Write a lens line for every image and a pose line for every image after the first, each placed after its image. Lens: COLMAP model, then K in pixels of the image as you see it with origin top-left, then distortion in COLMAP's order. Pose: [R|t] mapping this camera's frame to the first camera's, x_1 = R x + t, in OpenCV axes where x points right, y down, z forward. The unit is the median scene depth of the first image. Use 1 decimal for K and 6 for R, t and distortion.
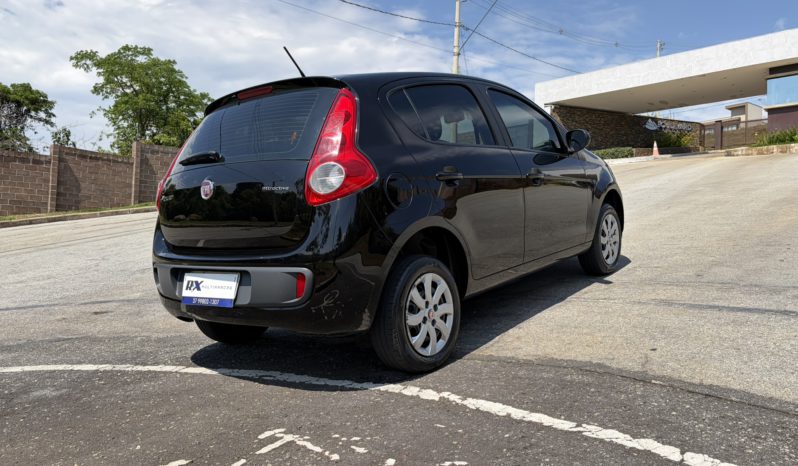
lens RADIAL K [[637.3, 0, 398.9], [0, 637.3, 210.4], [0, 0, 1]] dist [0.073532, -0.000708]
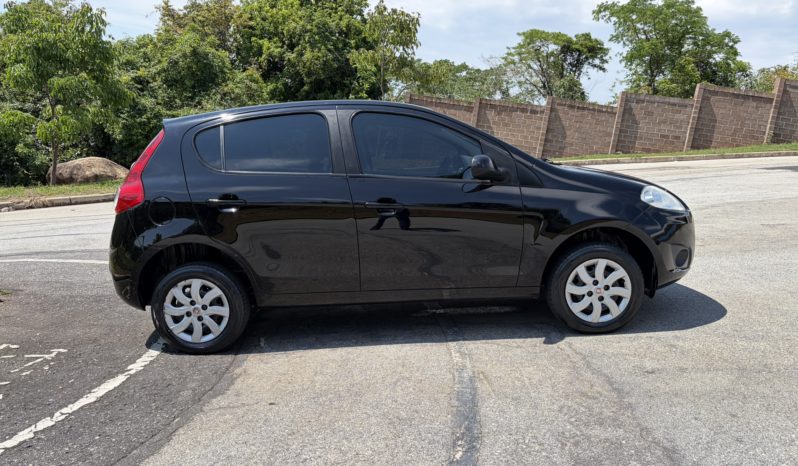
lens RADIAL K [[637.3, 0, 398.9], [0, 637.3, 210.4], [0, 0, 1]] dist [0.073532, -0.000708]
pose [[0.626893, 0.140014, -0.766421, 0.151122], [-0.060300, 0.989488, 0.131443, -0.027279], [0.776768, -0.036185, 0.628746, 0.063111]]
